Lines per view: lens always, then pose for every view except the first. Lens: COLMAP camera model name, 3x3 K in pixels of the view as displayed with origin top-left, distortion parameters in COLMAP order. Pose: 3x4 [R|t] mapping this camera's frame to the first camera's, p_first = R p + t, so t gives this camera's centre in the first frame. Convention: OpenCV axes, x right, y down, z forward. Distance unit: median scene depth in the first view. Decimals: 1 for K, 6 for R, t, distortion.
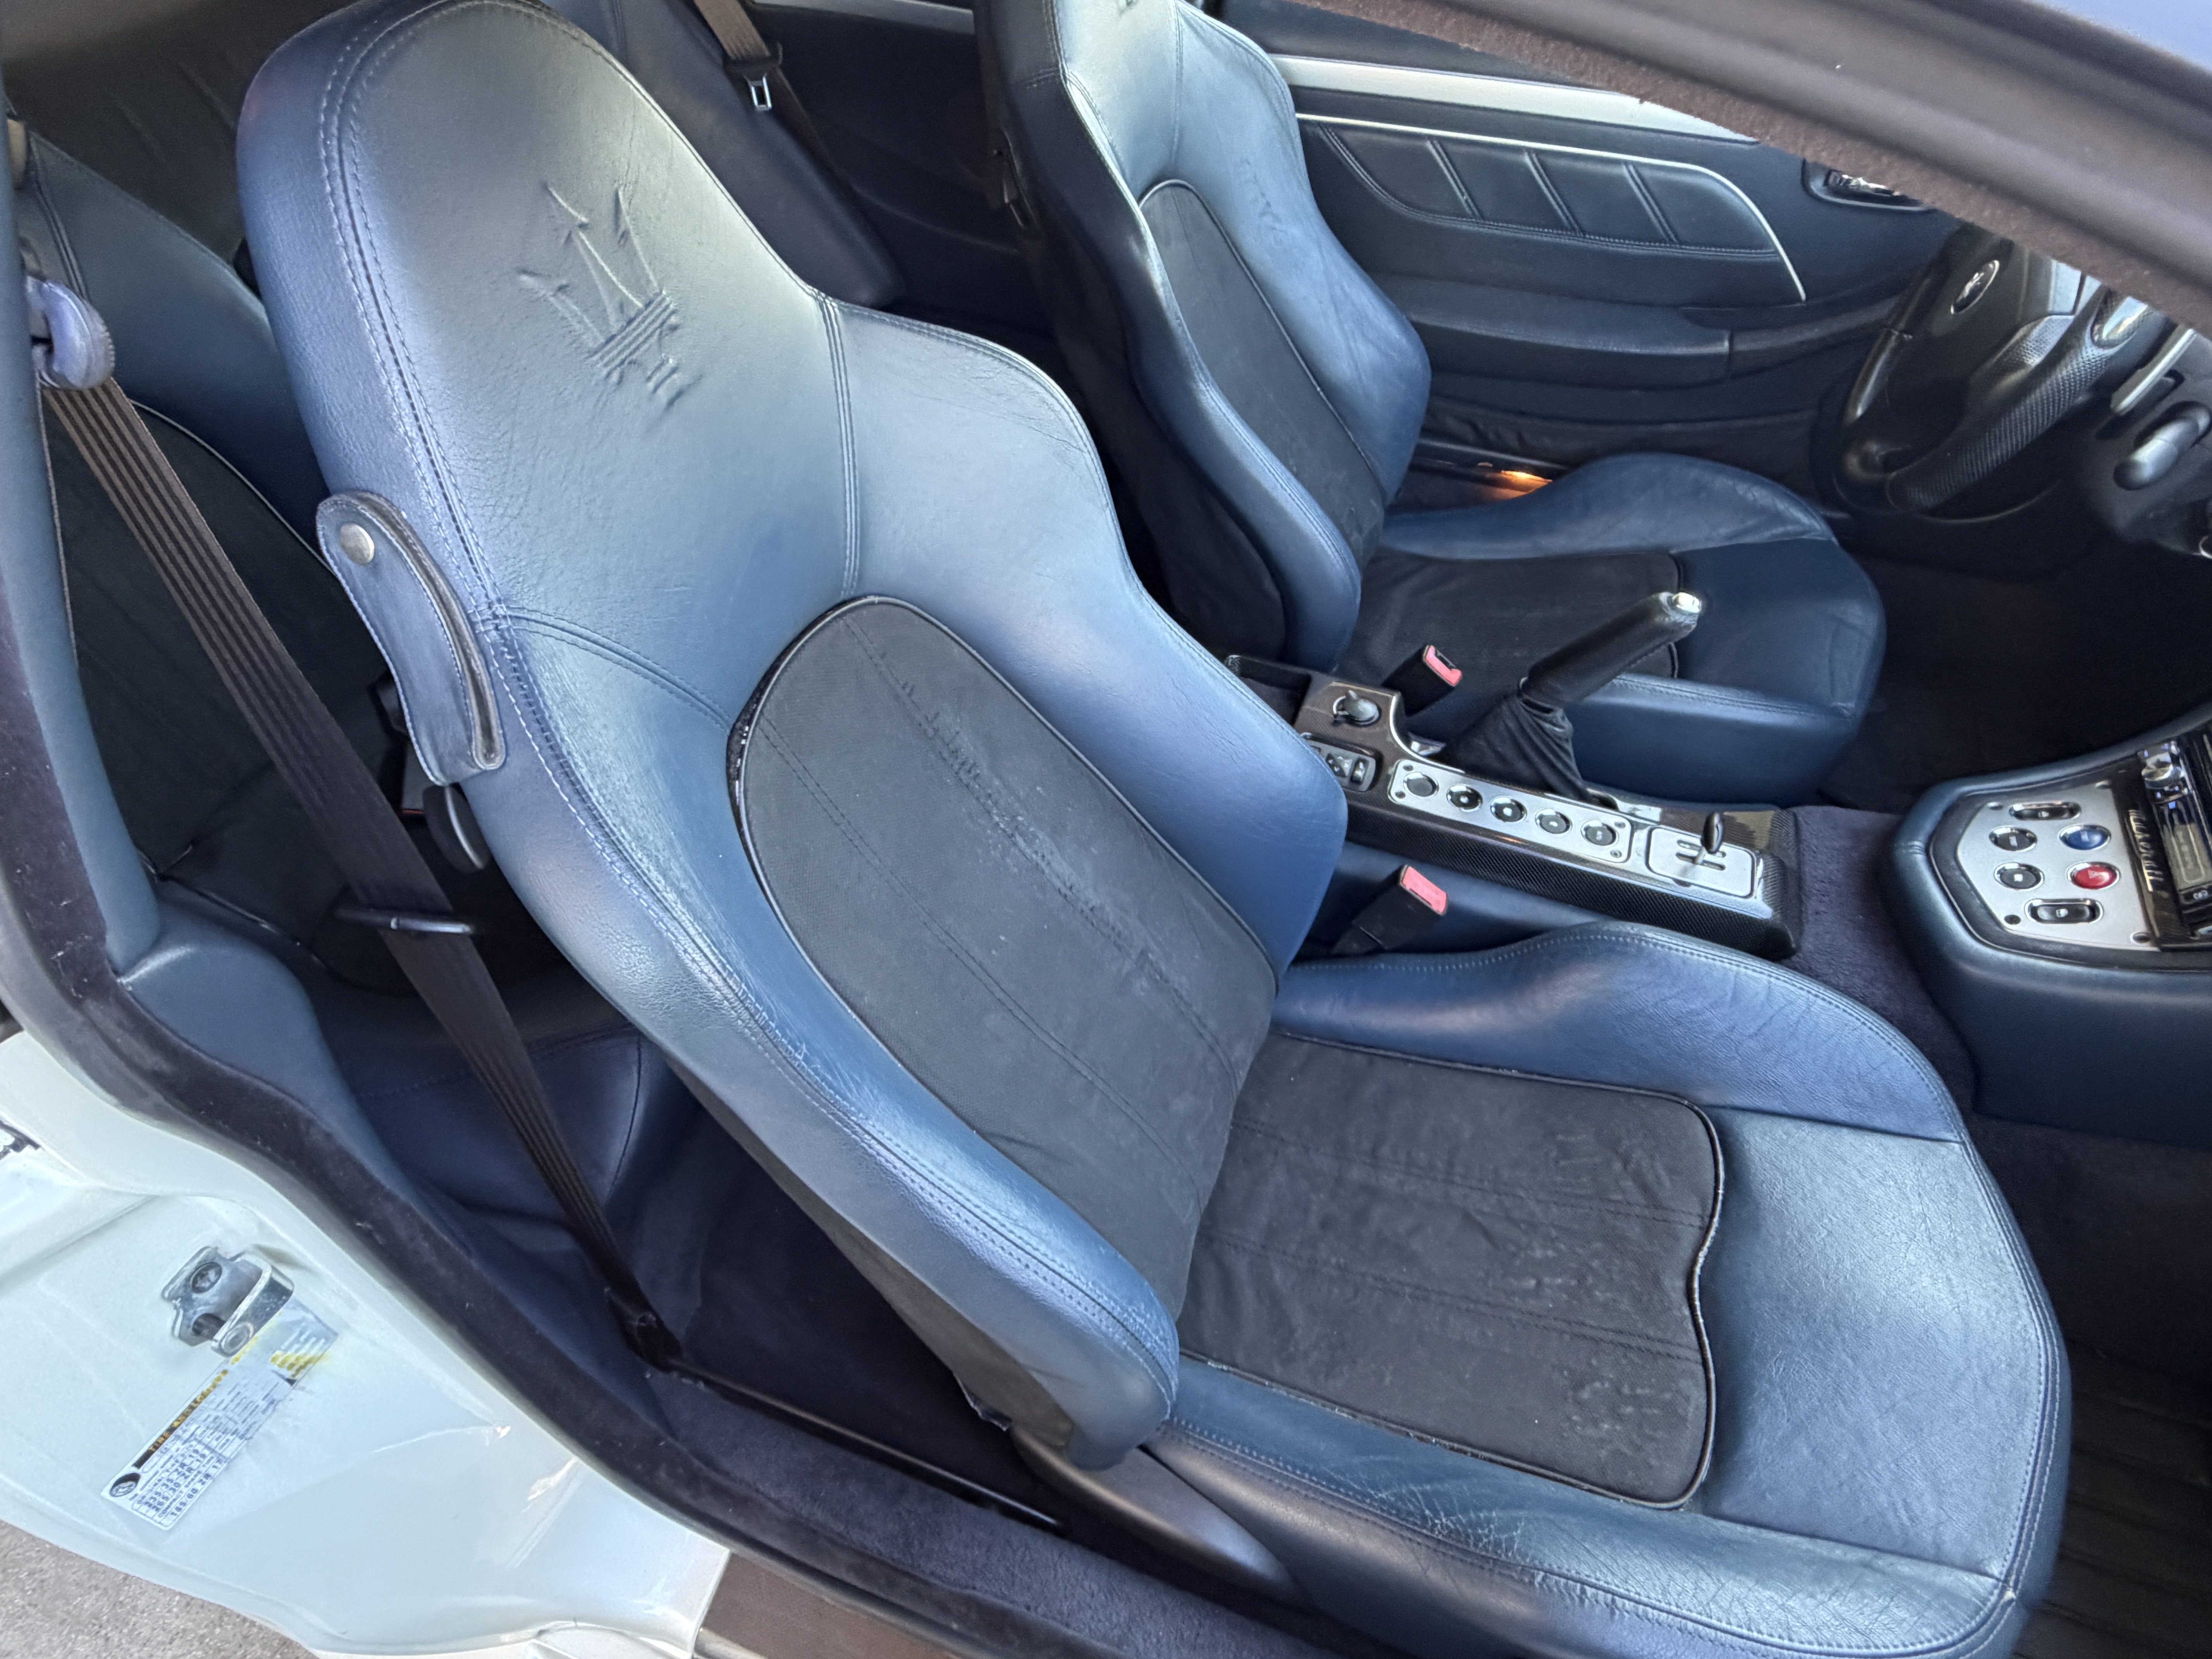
lens RADIAL K [[1202.5, 0, 1108.8], [0, 1202.5, 833.3], [0, 0, 1]] dist [0.002665, -0.000934]
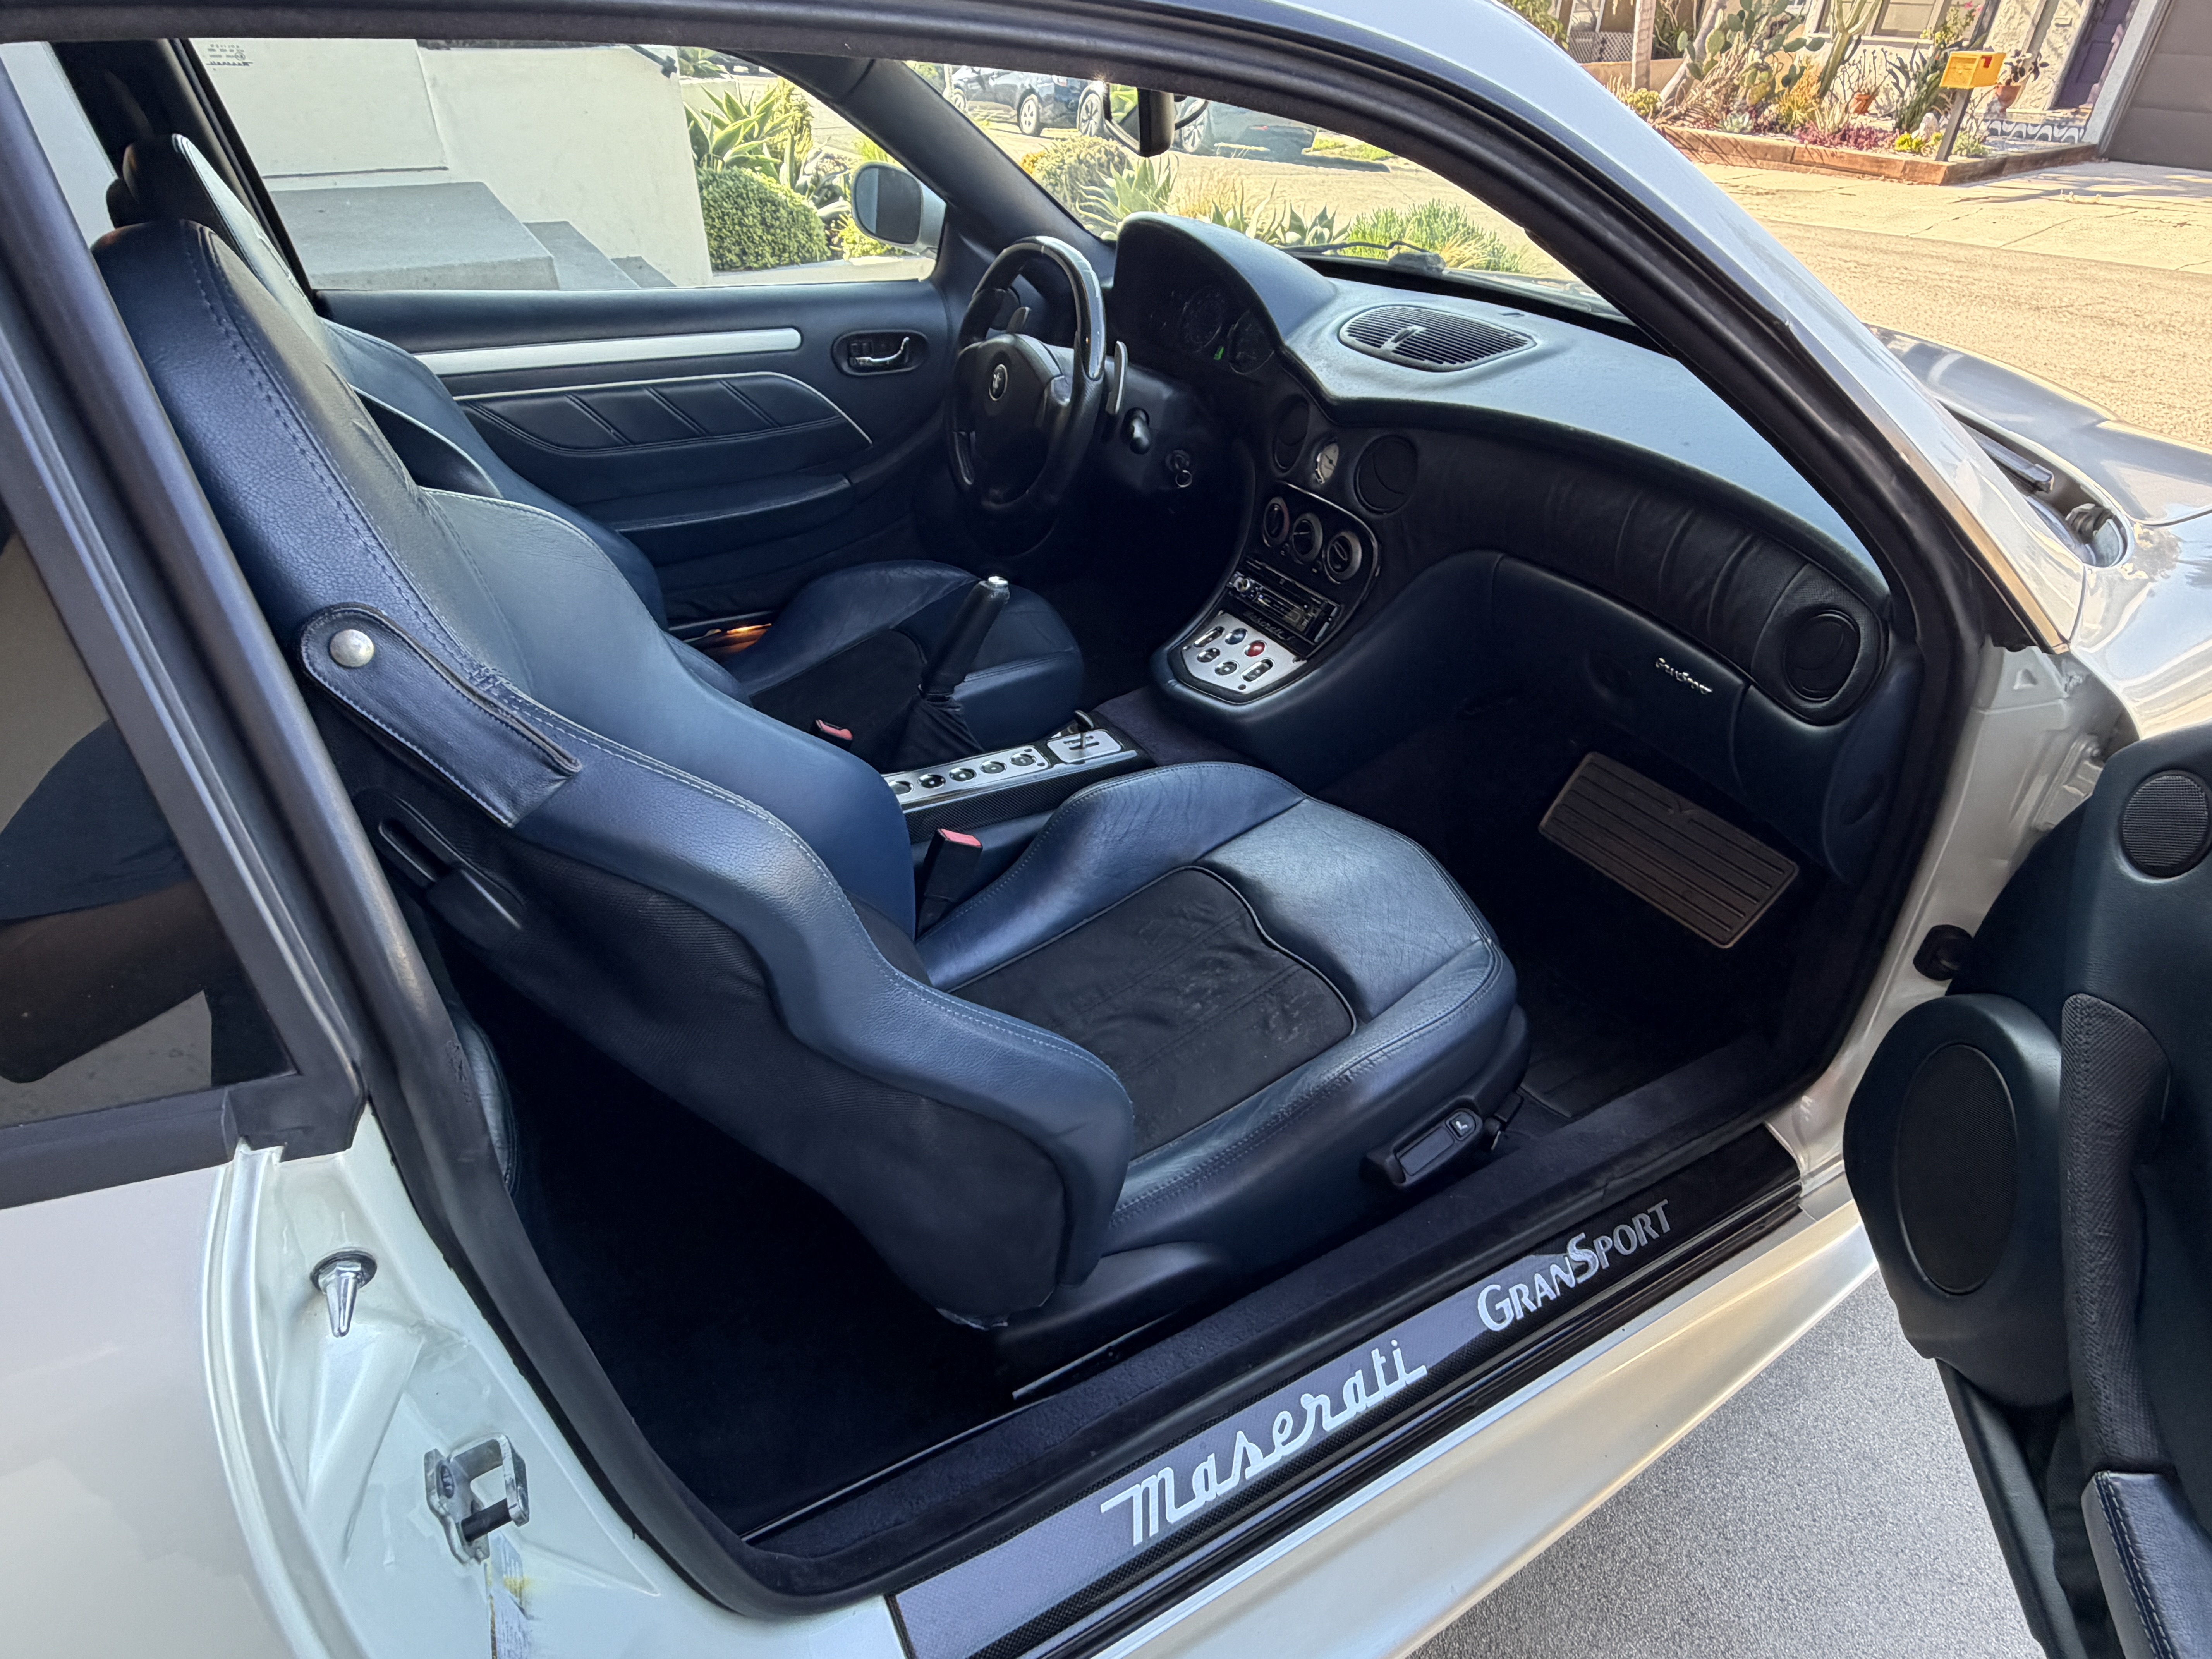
lens RADIAL K [[1202.5, 0, 1097.6], [0, 1202.5, 811.7], [0, 0, 1]] dist [0.002665, -0.000934]
pose [[0.661000, -0.414720, 0.625369, -0.452223], [0.545072, 0.838143, -0.020305, 0.133468], [-0.515728, 0.354293, 0.780065, -0.112251]]
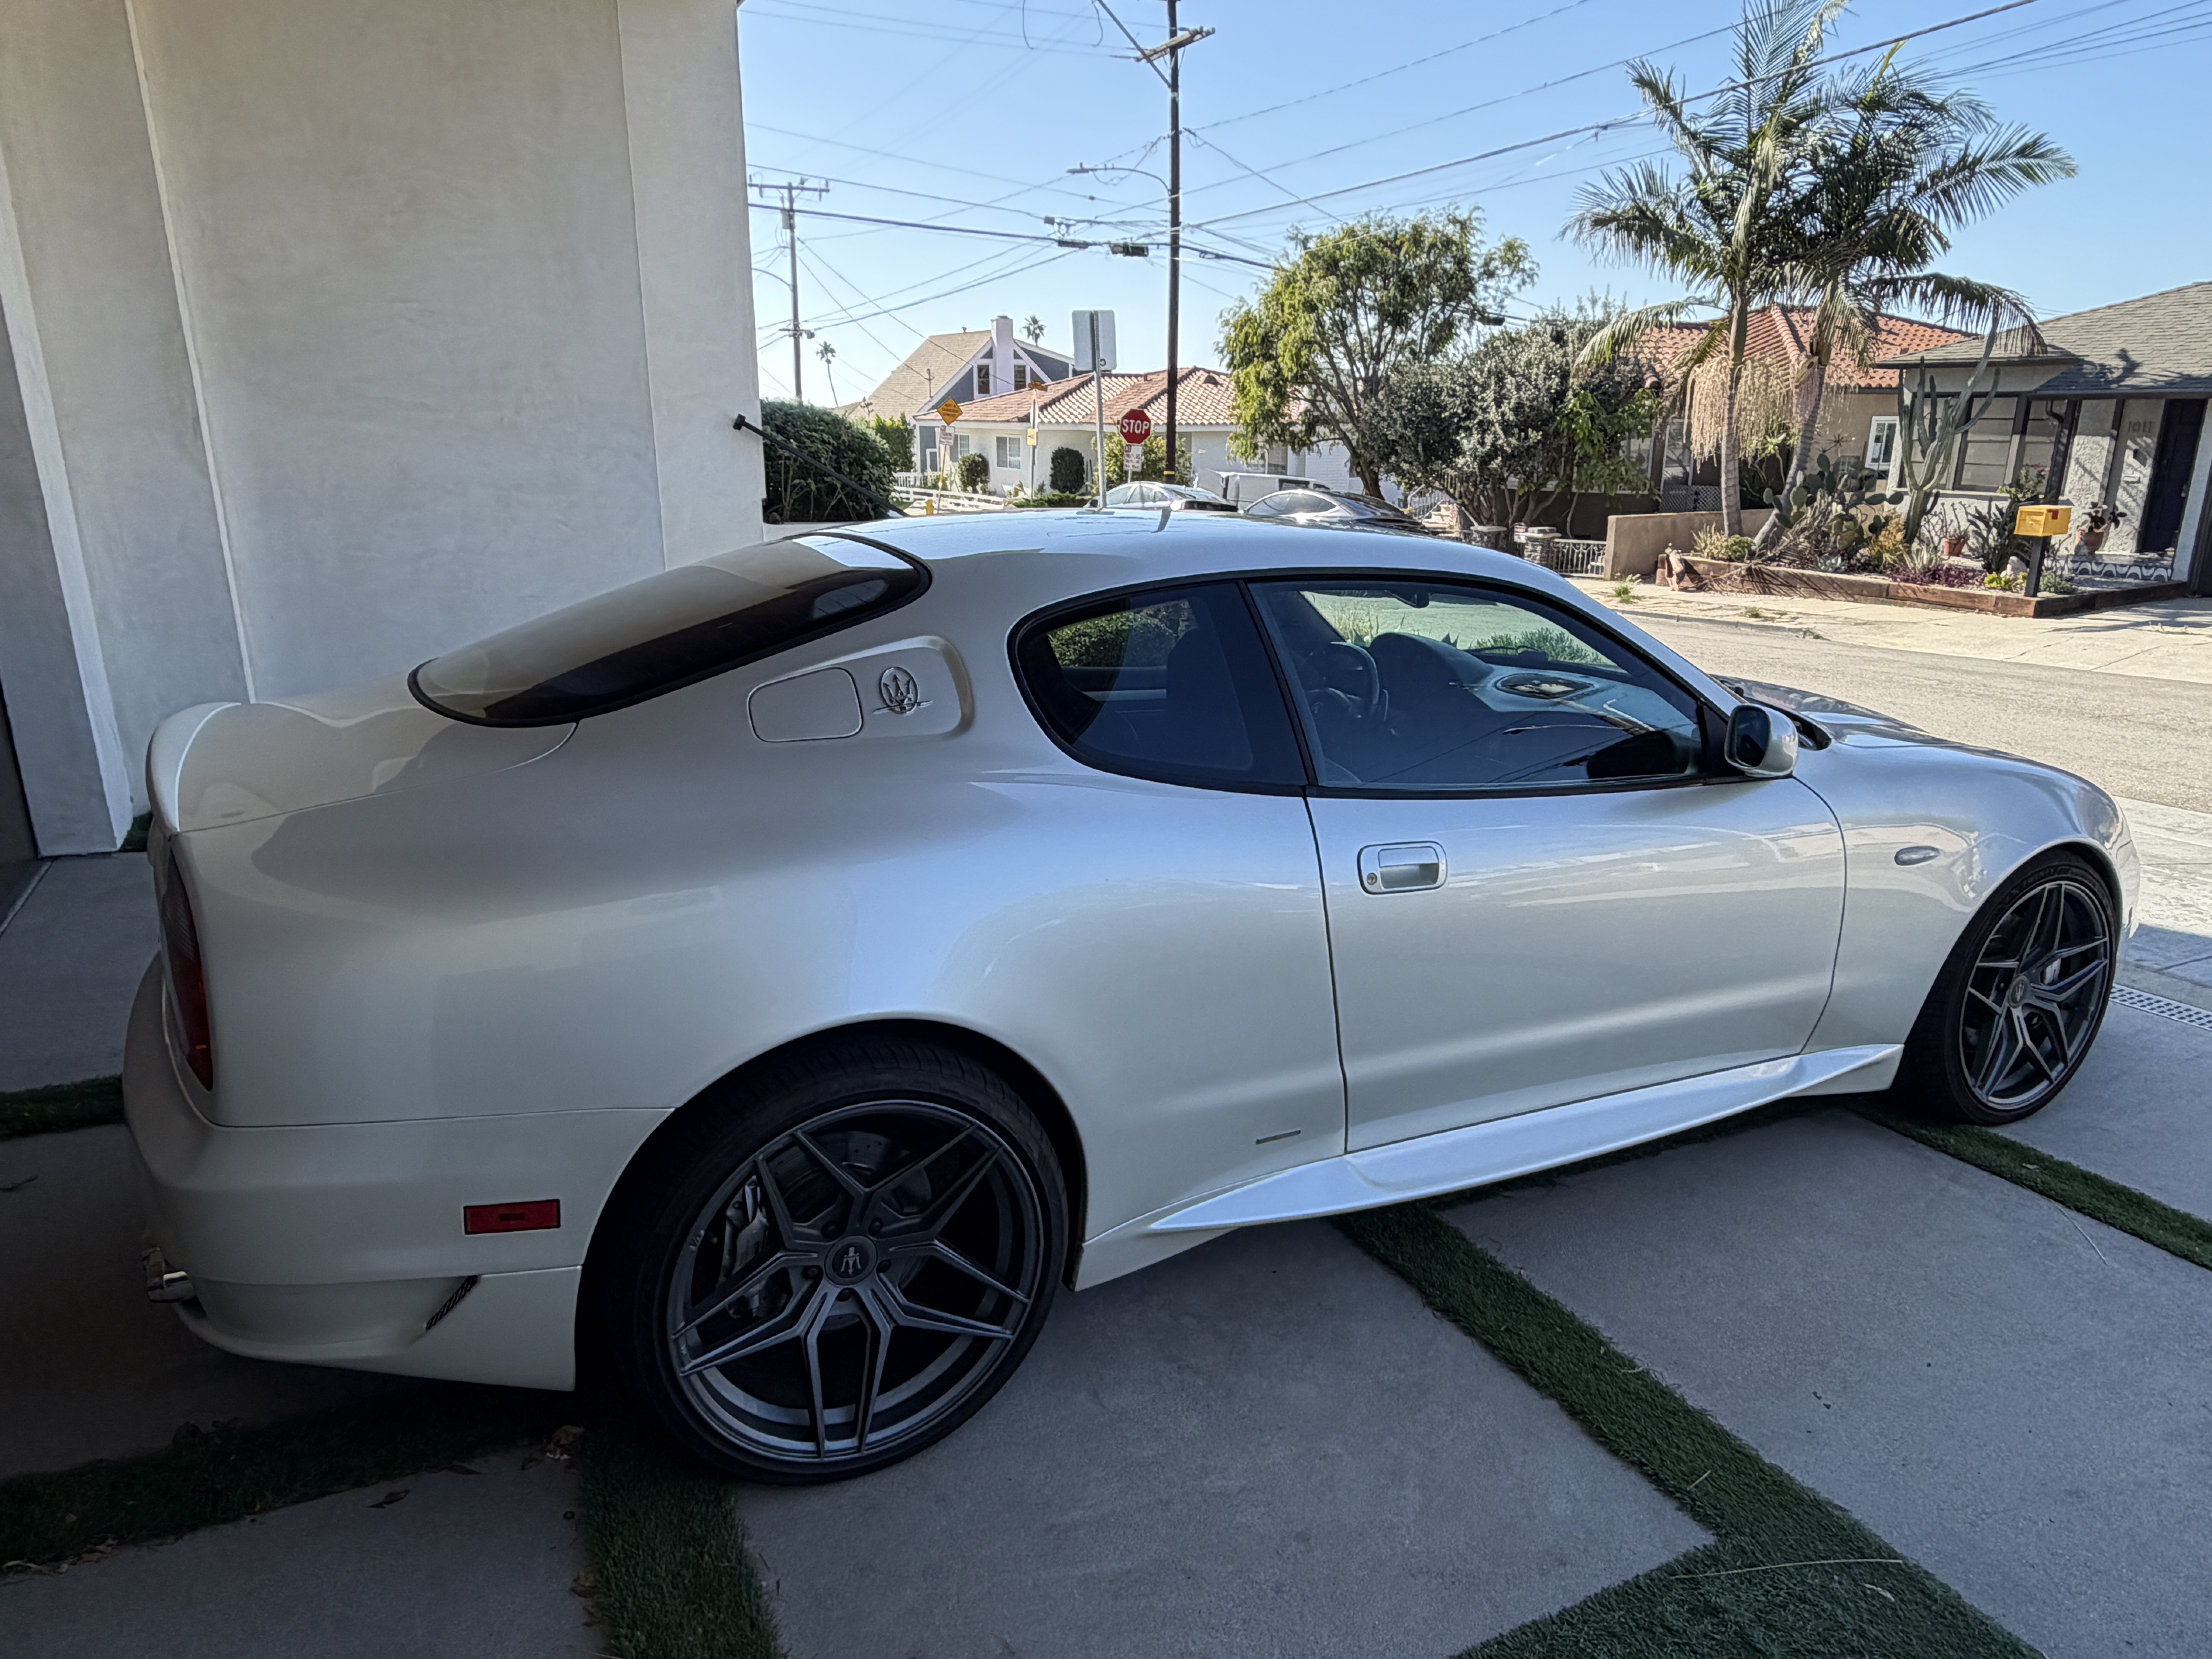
lens RADIAL K [[1434.4, 0, 1108.6], [0, 1434.4, 835.3], [0, 0, 1]] dist [-0.004542, 0.005838]
pose [[0.696857, -0.185508, 0.692804, -3.234364], [0.523291, 0.792090, -0.314259, 0.966614], [-0.490465, 0.581532, 0.649049, -1.360276]]
